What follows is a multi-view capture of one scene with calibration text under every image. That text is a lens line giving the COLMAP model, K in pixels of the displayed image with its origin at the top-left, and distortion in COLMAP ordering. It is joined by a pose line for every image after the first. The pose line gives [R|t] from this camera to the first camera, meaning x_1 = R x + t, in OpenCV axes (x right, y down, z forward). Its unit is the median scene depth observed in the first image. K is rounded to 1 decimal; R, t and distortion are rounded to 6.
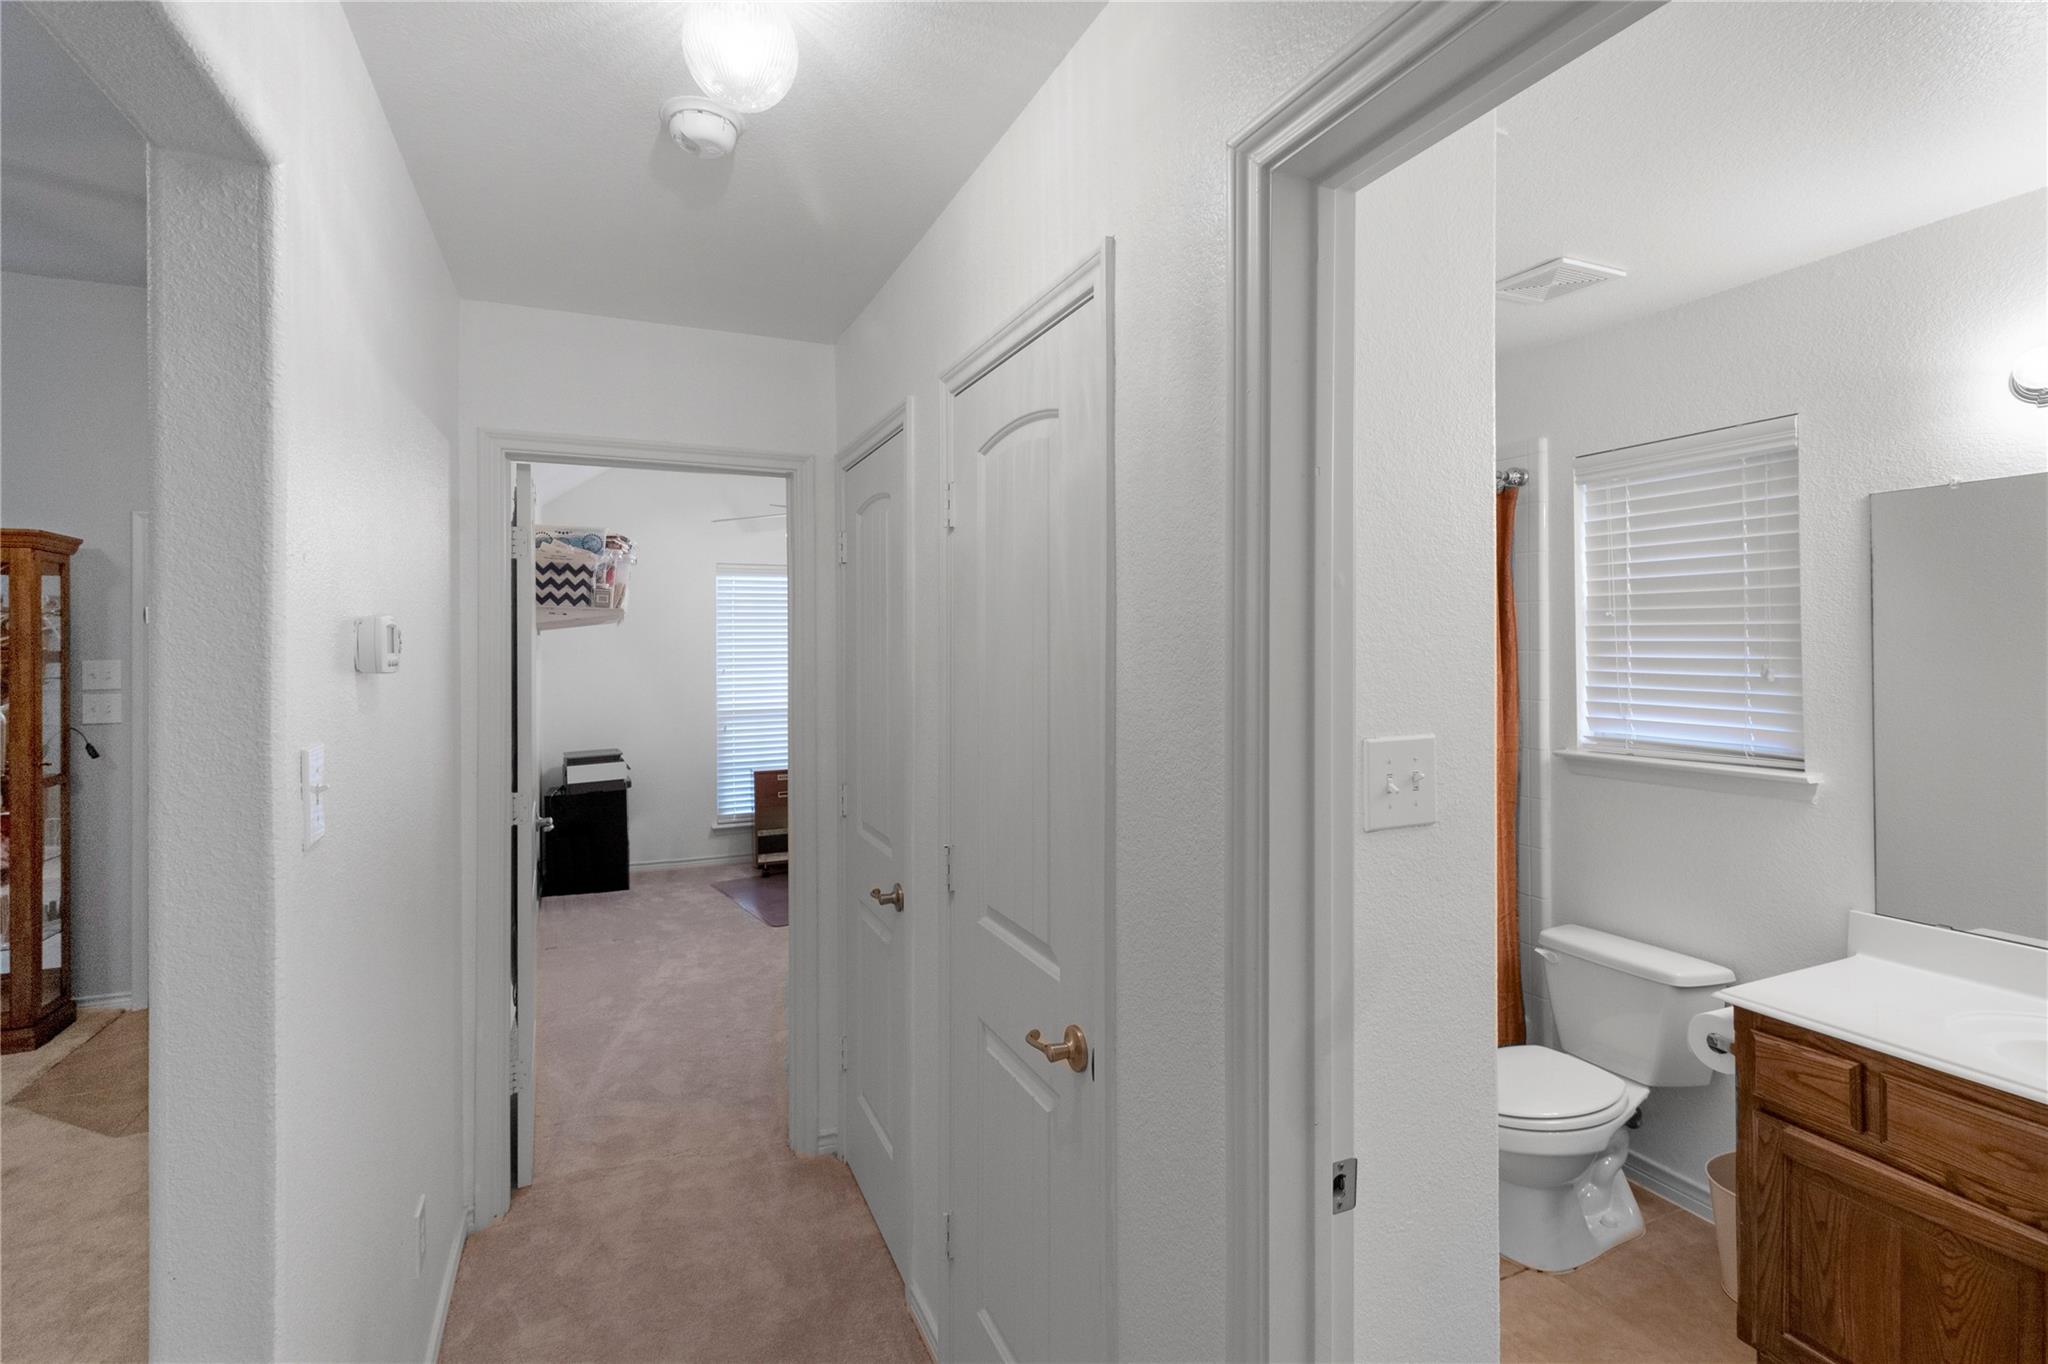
lens RADIAL K [[962.6, 0, 1016.3], [0, 962.6, 642.7], [0, 0, 1]] dist [0.007340, -0.003051]
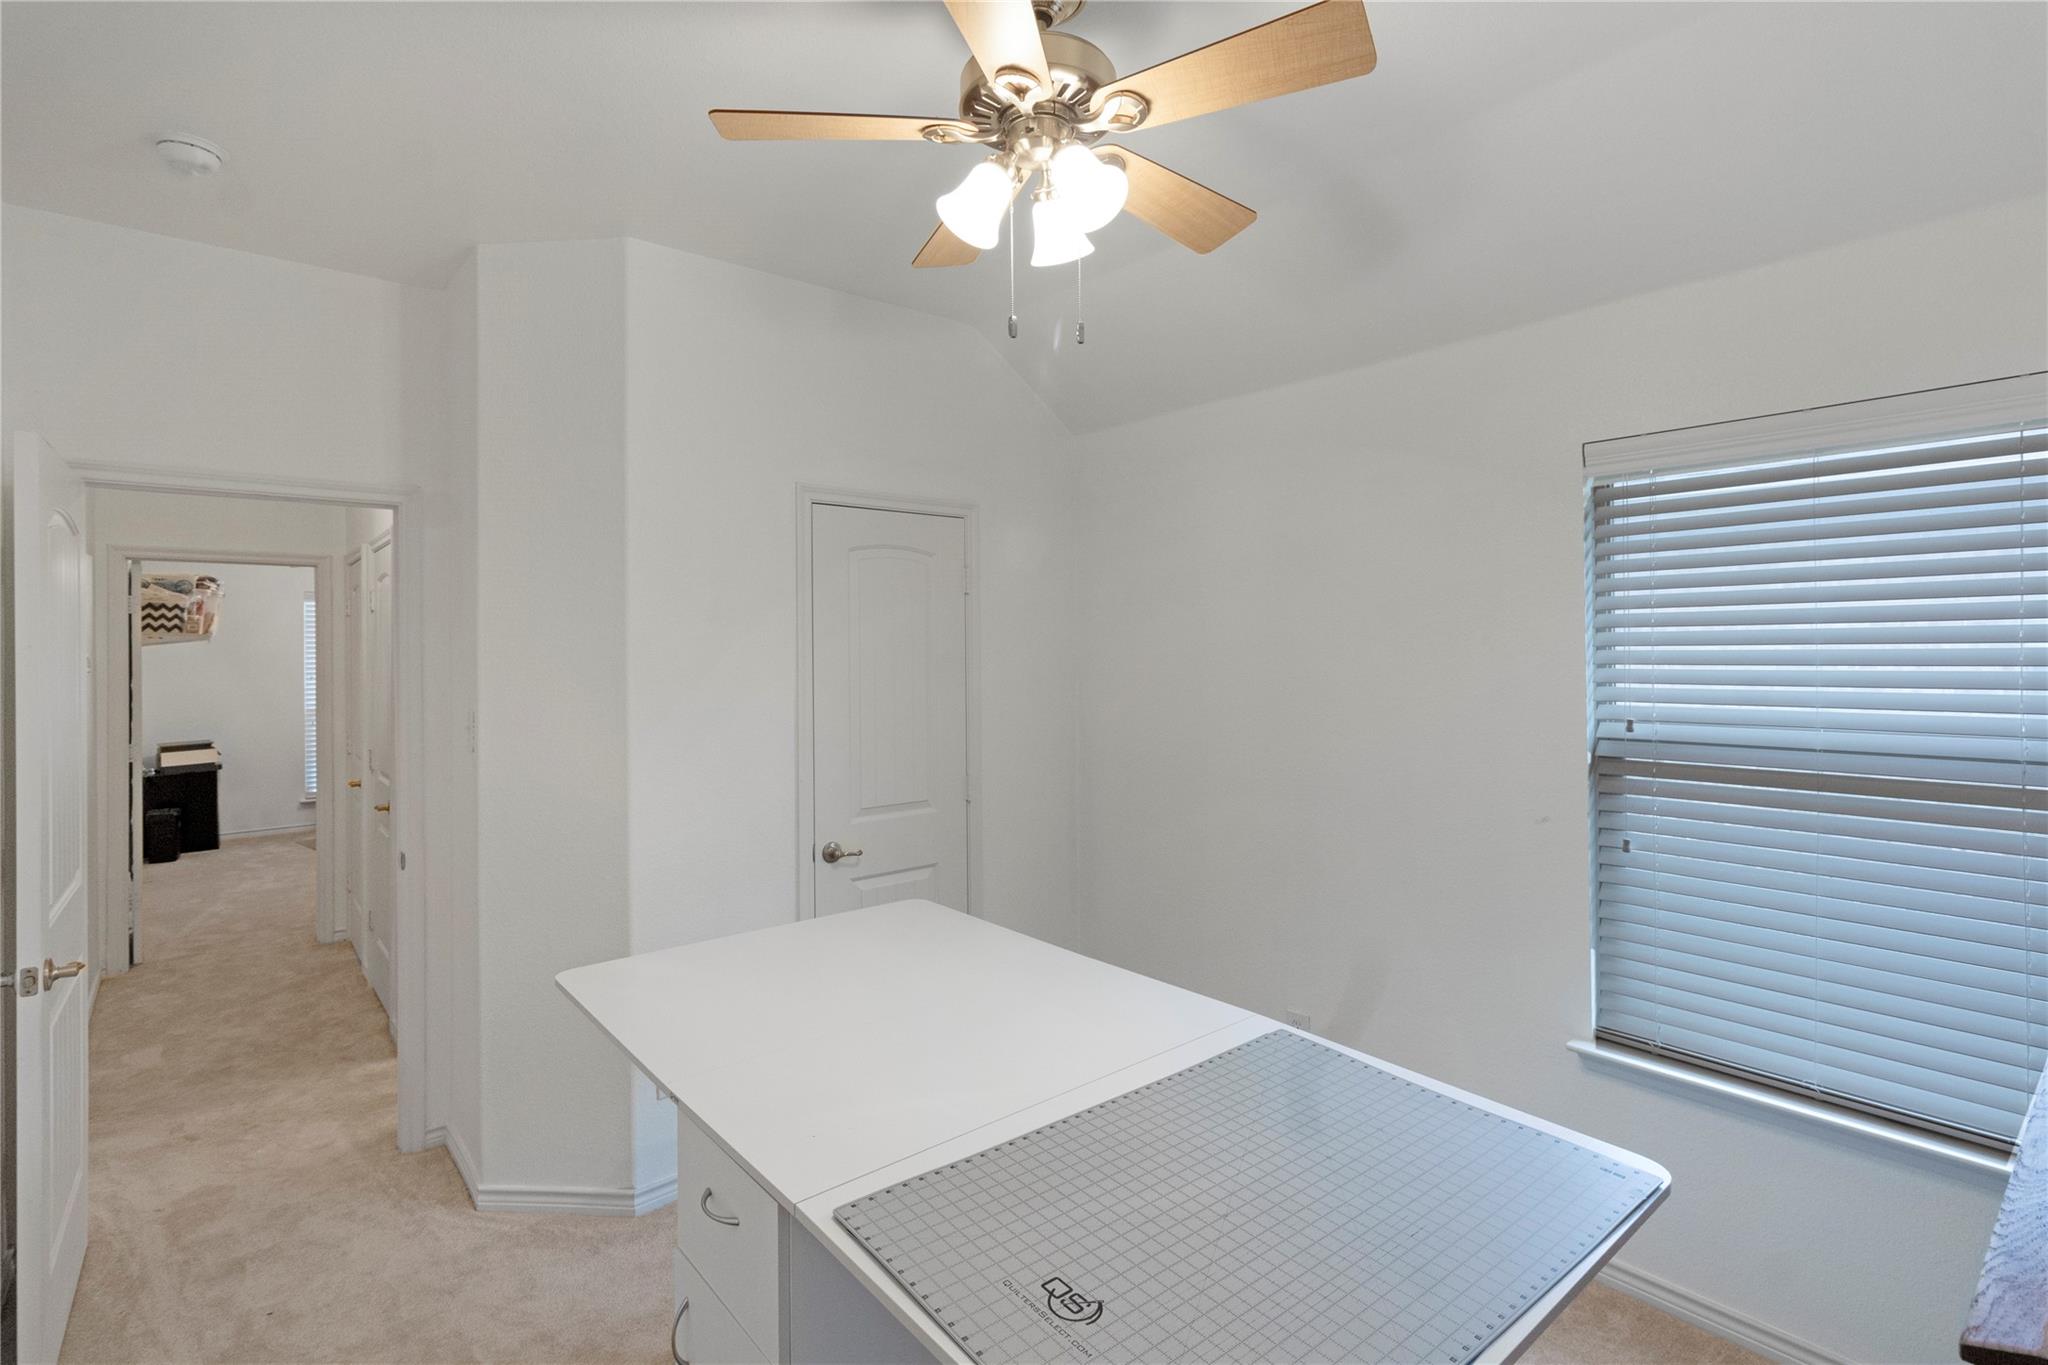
lens RADIAL K [[962.6, 0, 1013.7], [0, 962.6, 668.9], [0, 0, 1]] dist [0.007340, -0.003051]
pose [[0.957421, 0.004241, 0.288666, 0.342244], [-0.007920, 0.999902, 0.011579, -0.009022], [-0.288588, -0.013372, 0.957360, -0.766546]]
